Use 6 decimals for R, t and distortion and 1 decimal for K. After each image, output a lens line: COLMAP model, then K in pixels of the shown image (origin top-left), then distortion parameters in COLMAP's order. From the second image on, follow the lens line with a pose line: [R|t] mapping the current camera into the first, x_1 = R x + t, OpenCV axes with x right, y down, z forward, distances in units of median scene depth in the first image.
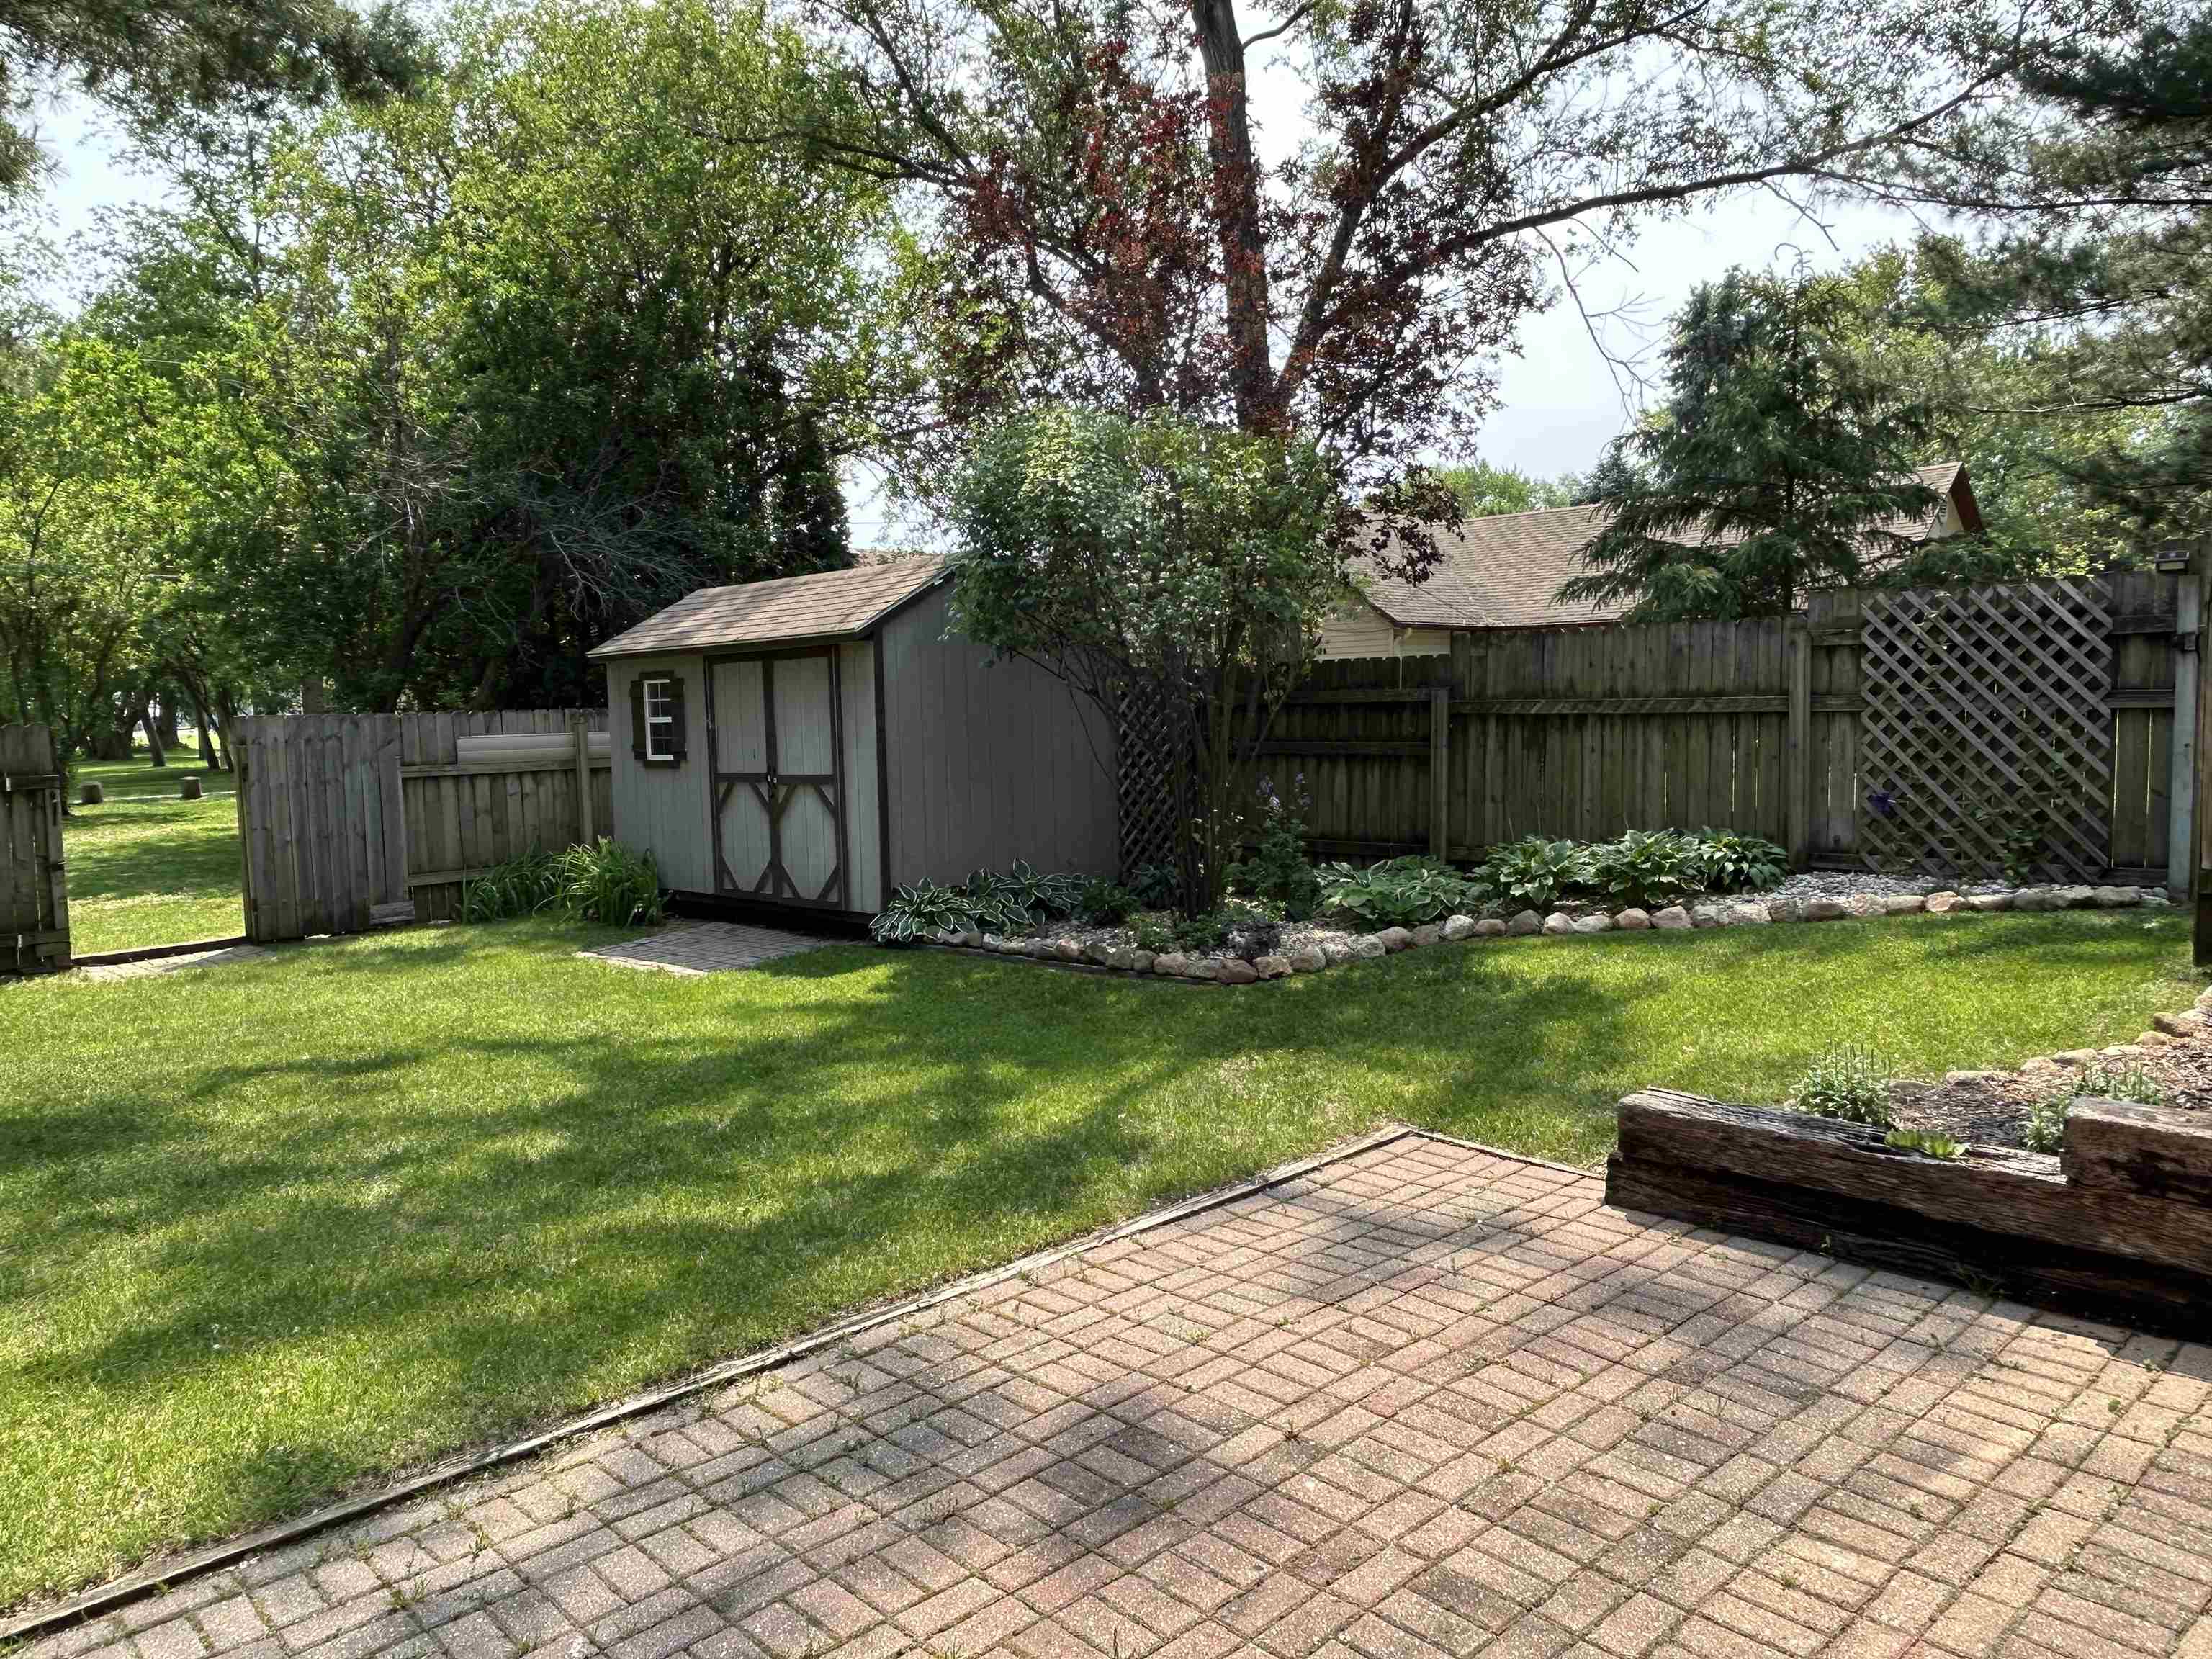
lens RADIAL K [[1520.3, 0, 1111.5], [0, 1520.3, 841.1], [0, 0, 1]] dist [-0.009310, -0.008716]
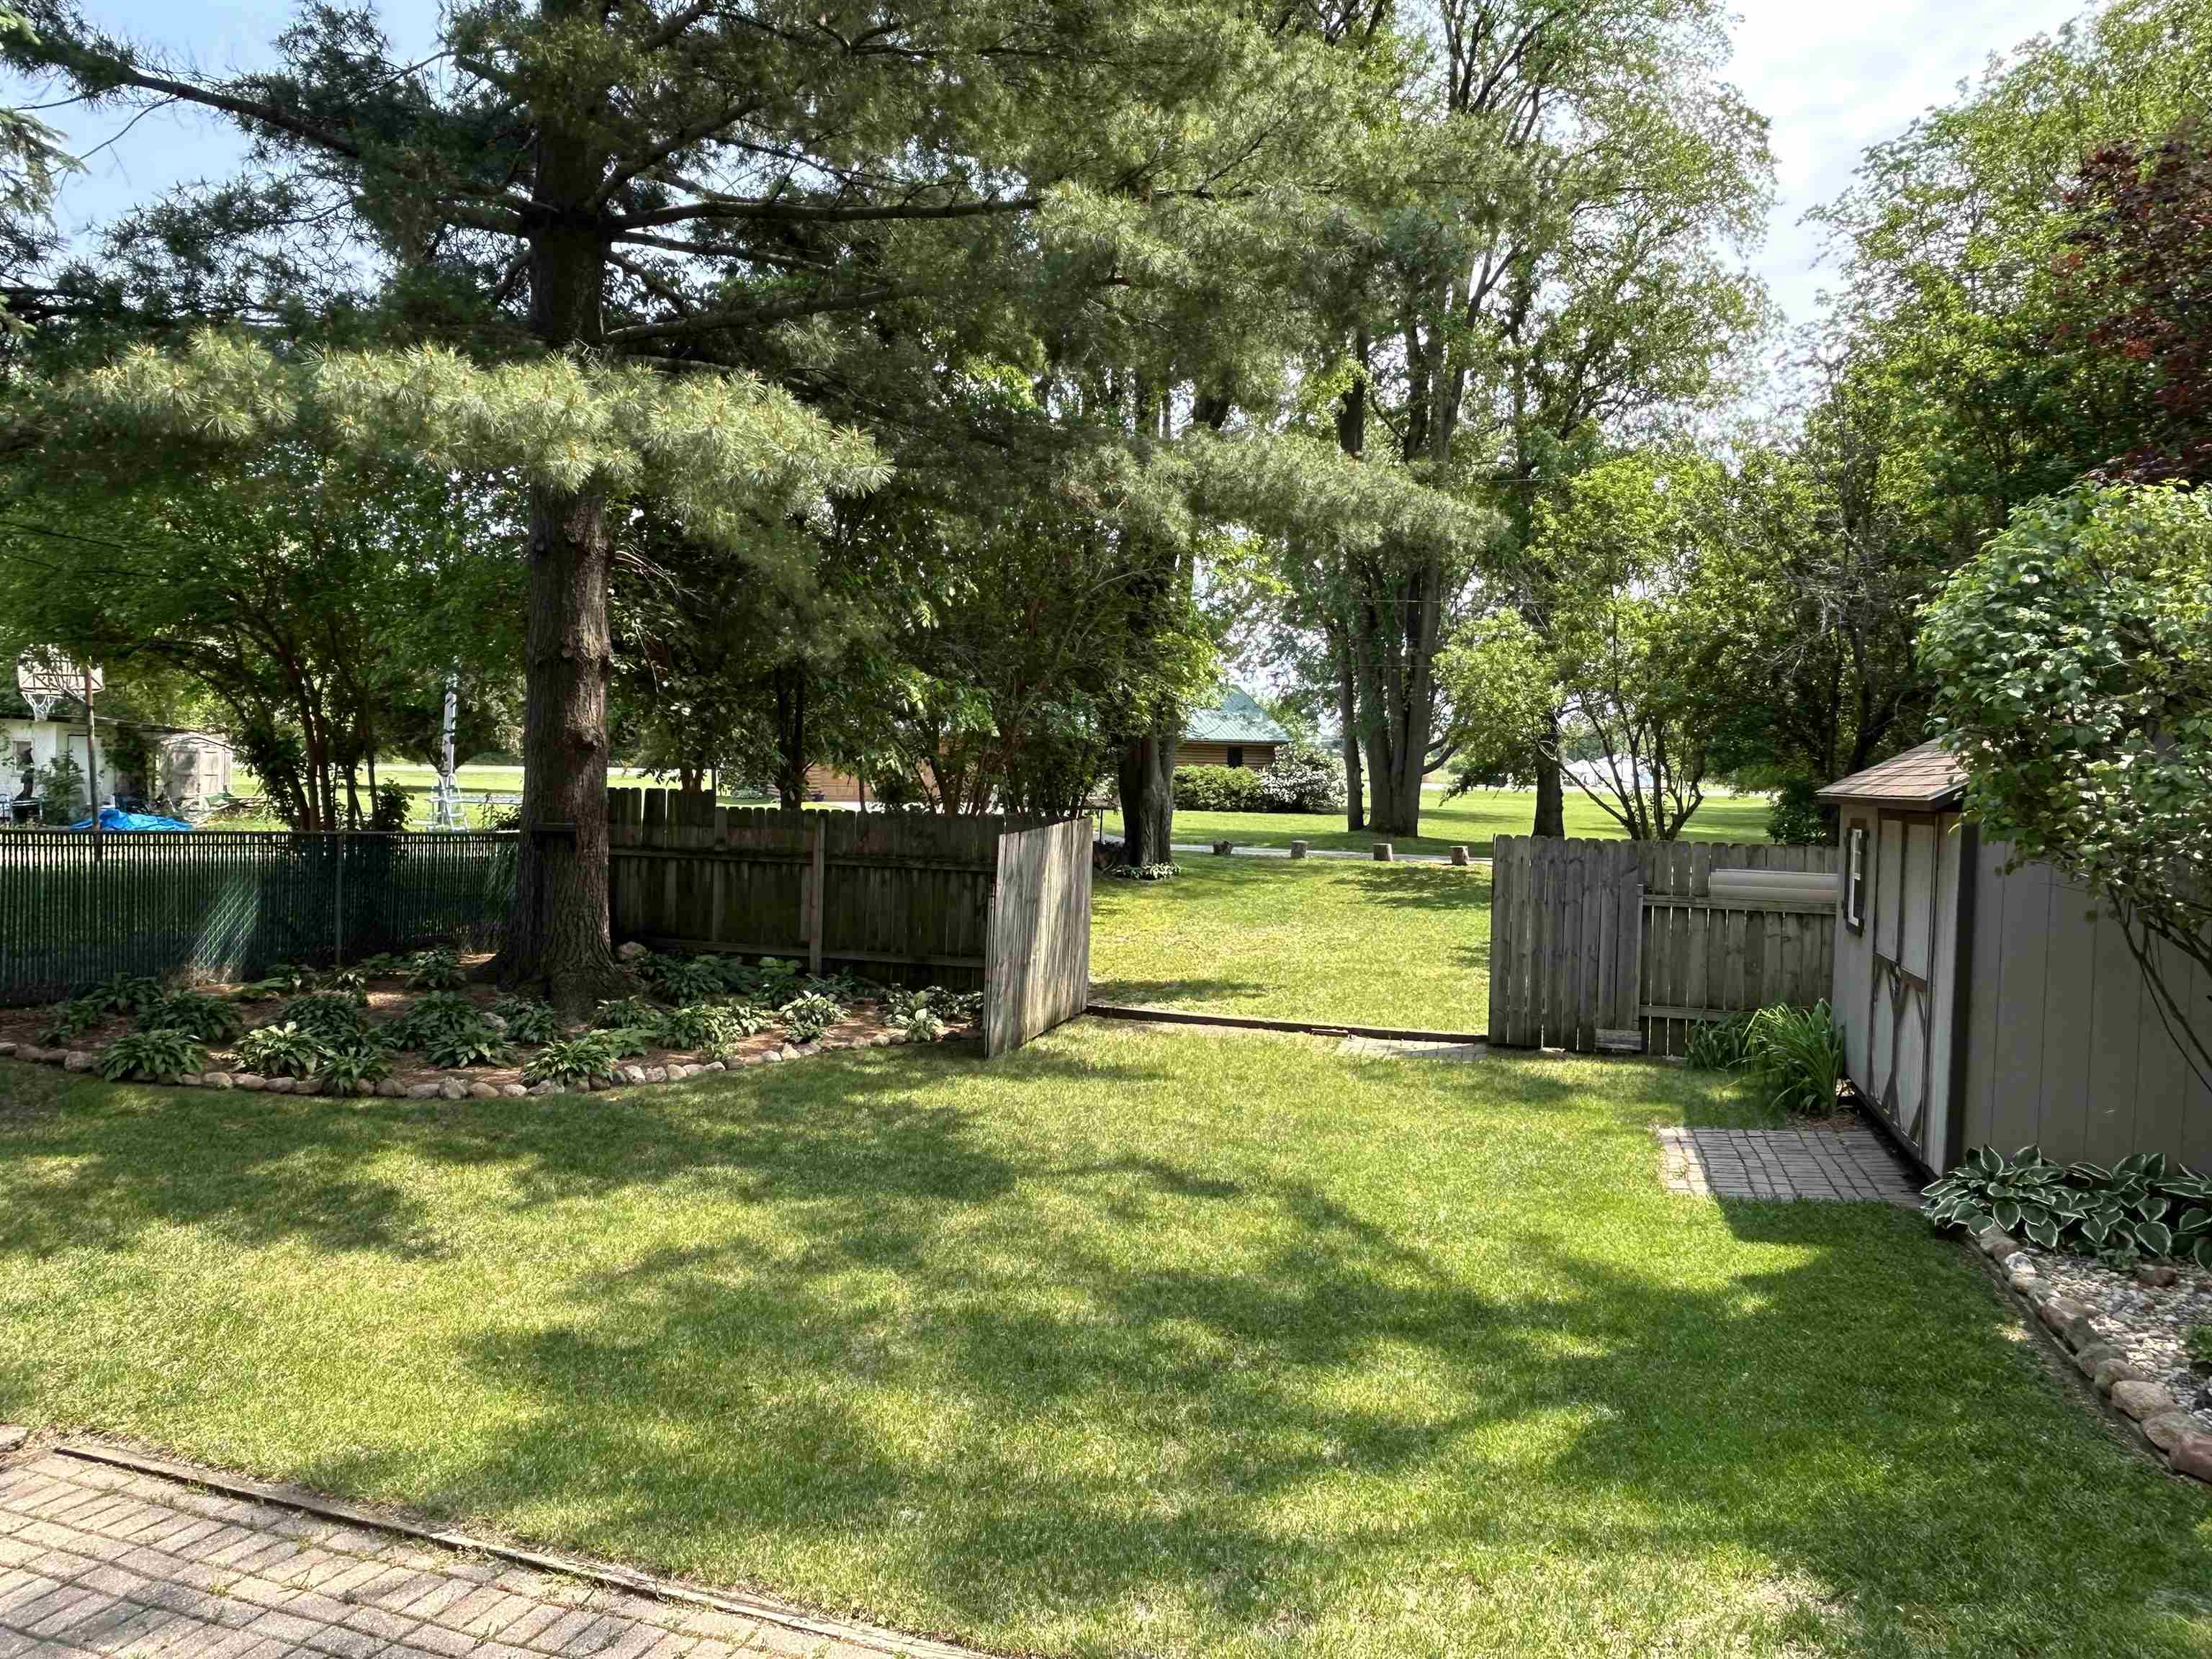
lens RADIAL K [[1520.3, 0, 1109.3], [0, 1520.3, 816.6], [0, 0, 1]] dist [-0.009310, -0.008716]
pose [[0.458666, 0.069850, -0.885859, 0.299985], [-0.123252, 0.992271, 0.014425, -0.086777], [0.880019, 0.102568, 0.463730, 0.281271]]
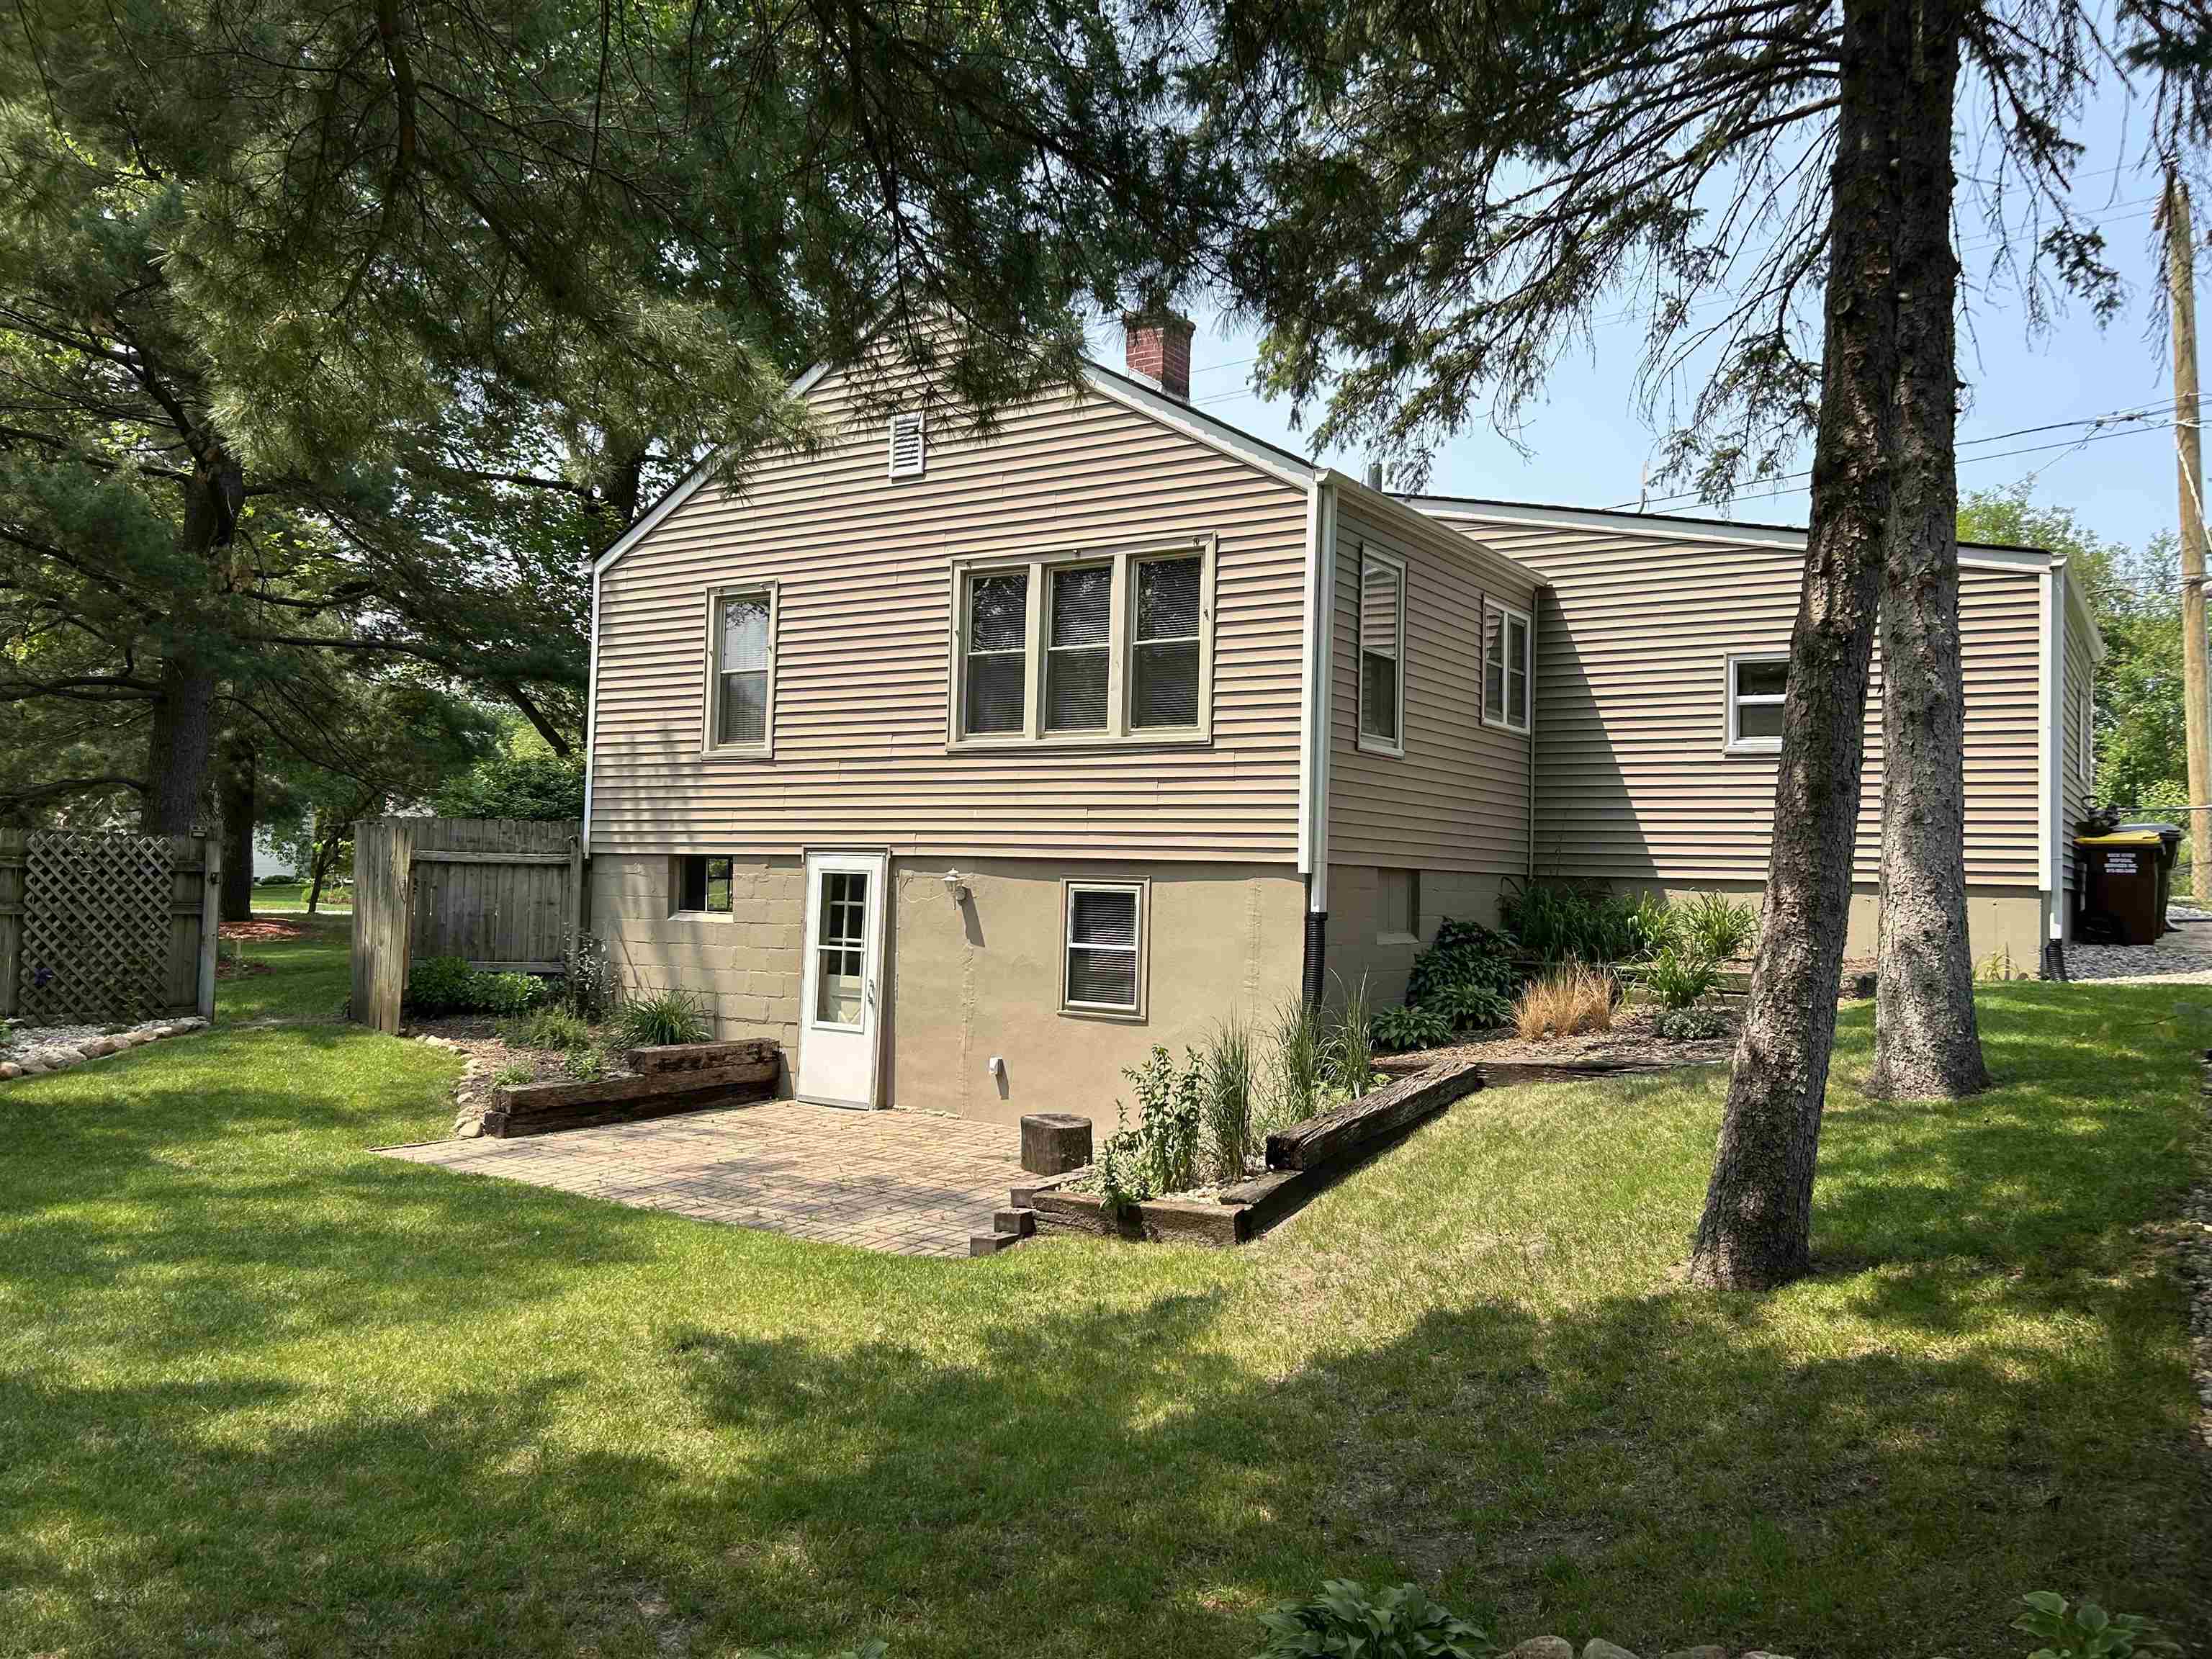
lens RADIAL K [[1657.2, 0, 1119.4], [0, 1657.2, 833.4], [0, 0, 1]] dist [0.054671, -0.034614]
pose [[-0.245565, 0.054100, 0.967869, -1.081688], [0.081210, 0.996080, -0.035072, -0.018620], [-0.965972, 0.069988, -0.248996, 0.330921]]
